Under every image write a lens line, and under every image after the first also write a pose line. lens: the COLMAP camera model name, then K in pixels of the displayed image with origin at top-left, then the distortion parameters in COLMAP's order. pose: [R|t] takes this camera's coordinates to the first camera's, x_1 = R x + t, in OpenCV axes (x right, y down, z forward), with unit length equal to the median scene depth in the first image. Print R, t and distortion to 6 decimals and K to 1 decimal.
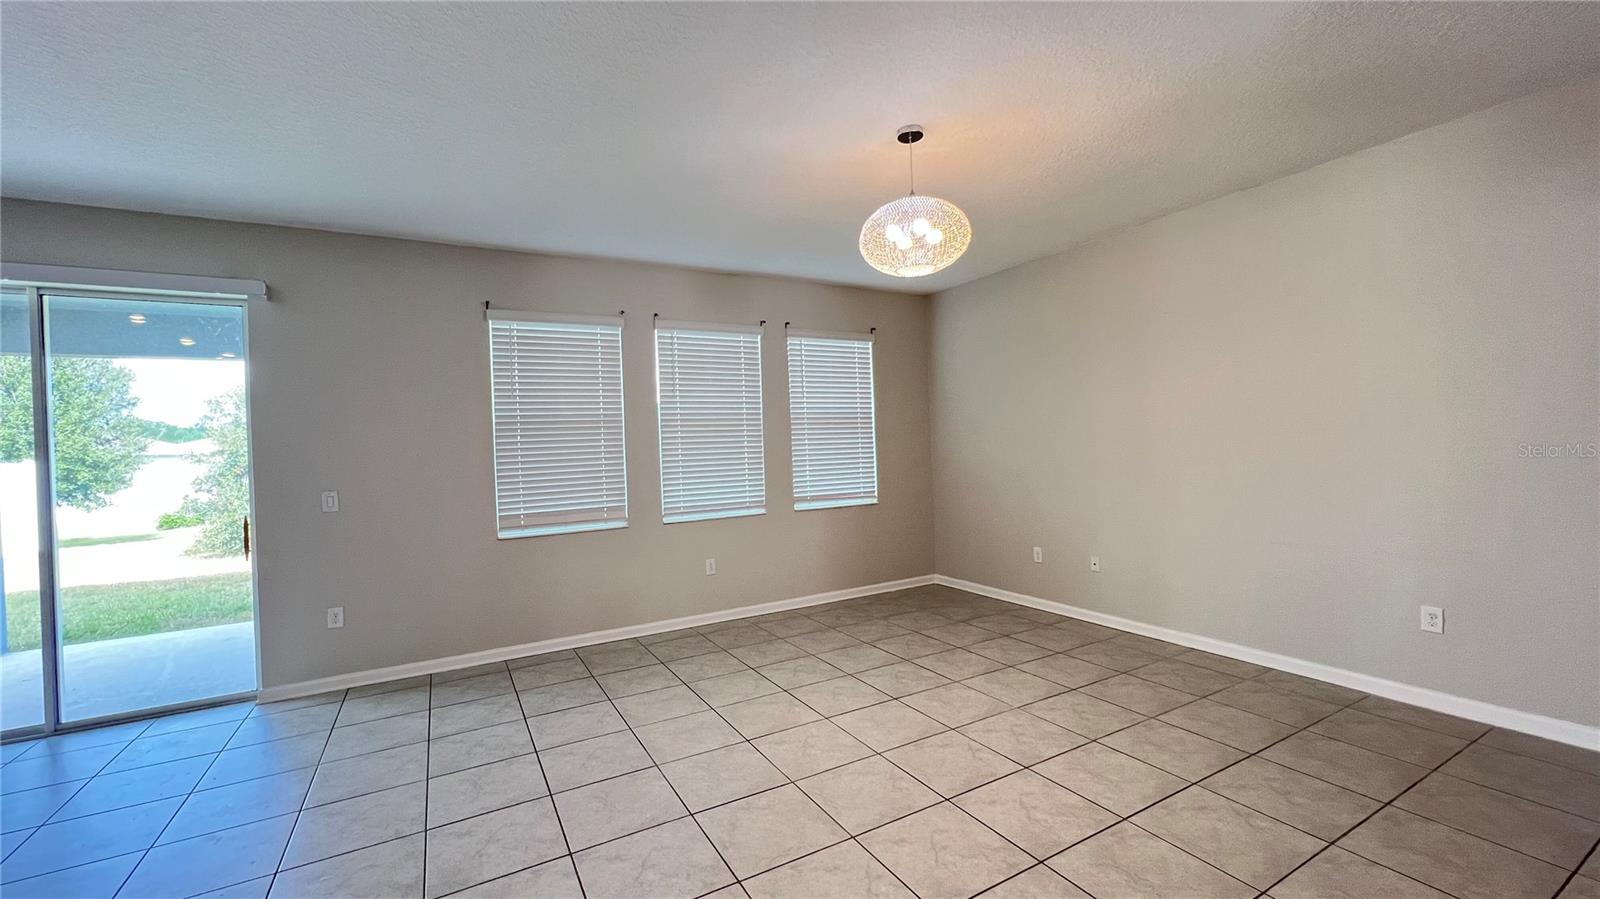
lens RADIAL K [[638.1, 0, 793.7], [0, 638.1, 447.8], [0, 0, 1]] dist [0.000773, -0.000103]
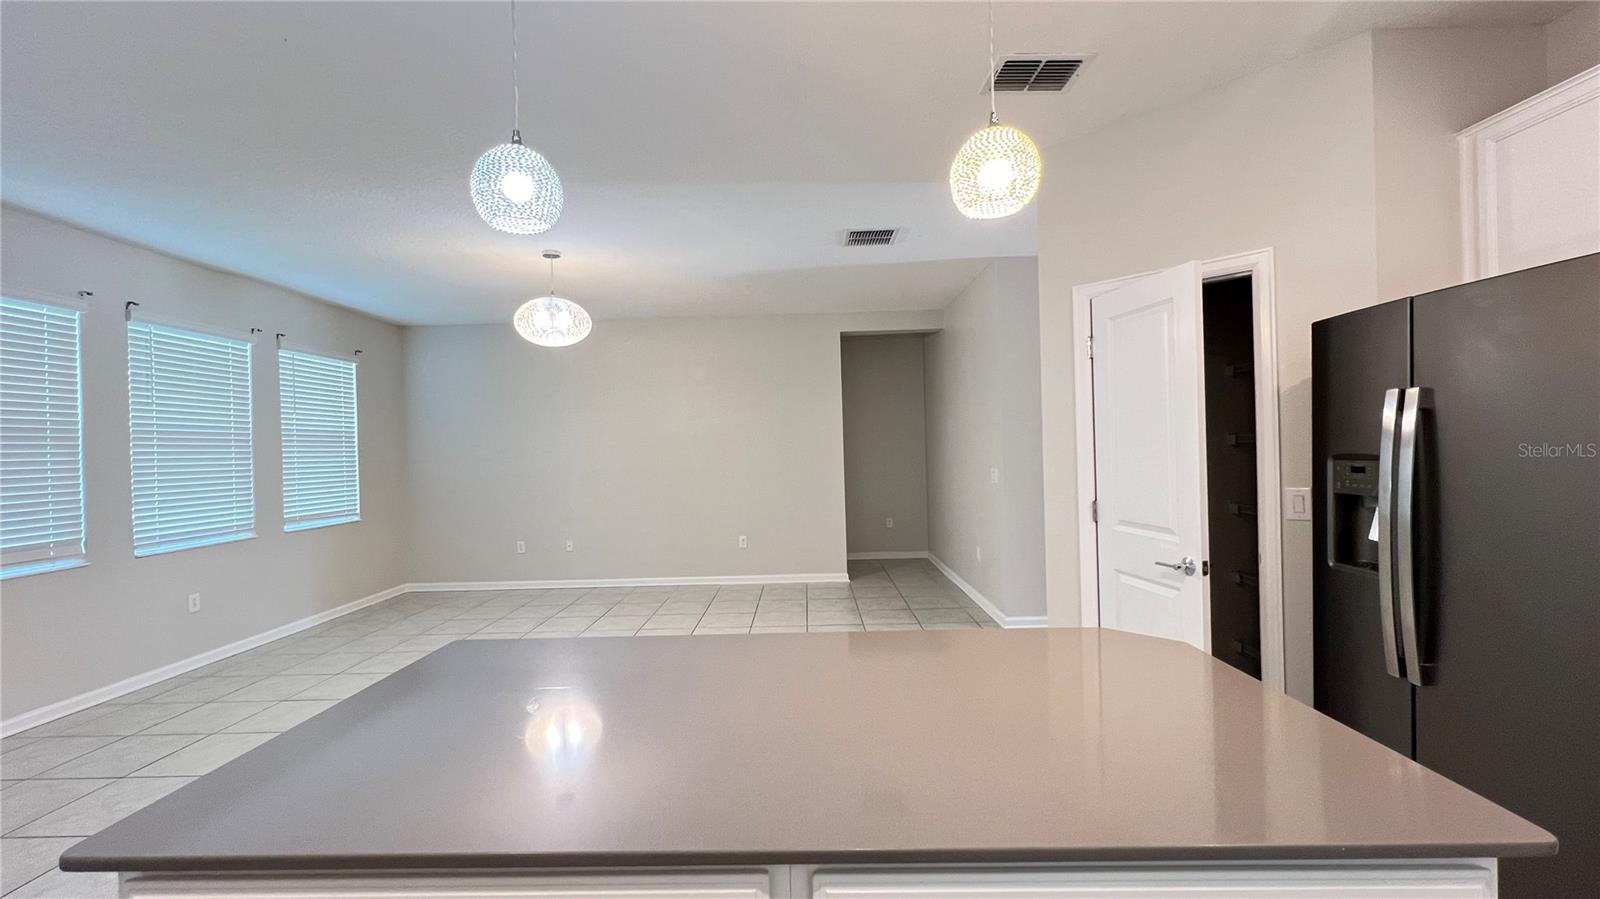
lens RADIAL K [[638.1, 0, 793.7], [0, 638.1, 447.8], [0, 0, 1]] dist [0.000773, -0.000103]
pose [[0.502560, 0.022160, 0.864258, -0.454514], [0.012866, 0.999369, -0.033106, 0.014651], [-0.864447, 0.027758, 0.501958, -0.137758]]
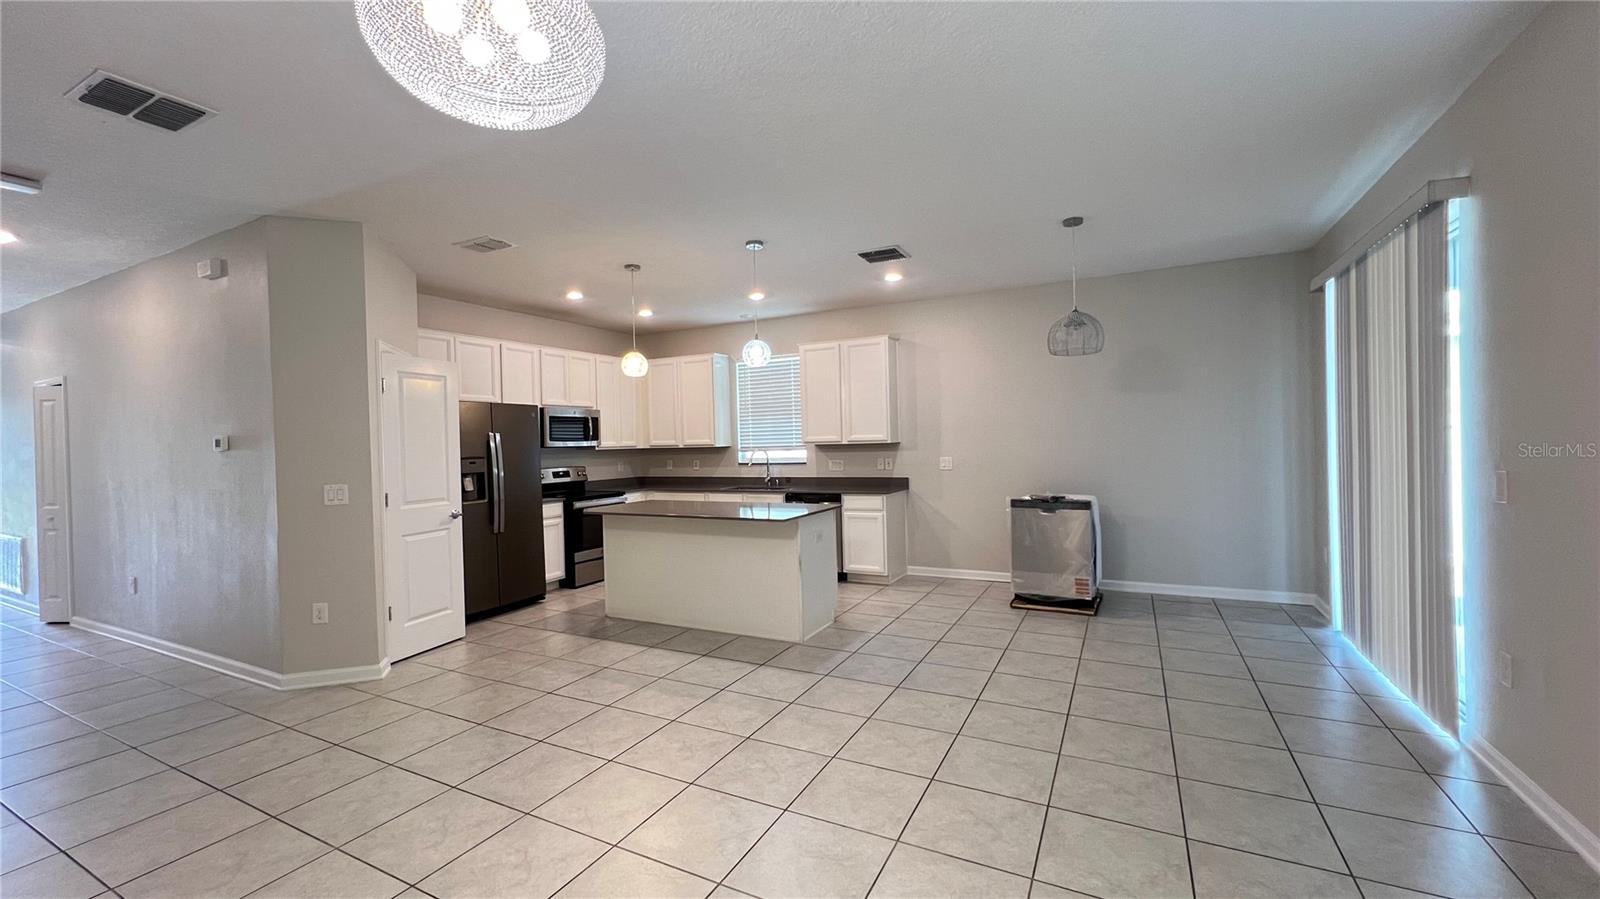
lens RADIAL K [[638.1, 0, 793.7], [0, 638.1, 447.8], [0, 0, 1]] dist [0.000773, -0.000103]
pose [[-0.835165, 0.064186, -0.546241, 0.154212], [0.054064, 0.997938, 0.034602, -0.010748], [0.547336, -0.000633, -0.836913, 0.840653]]
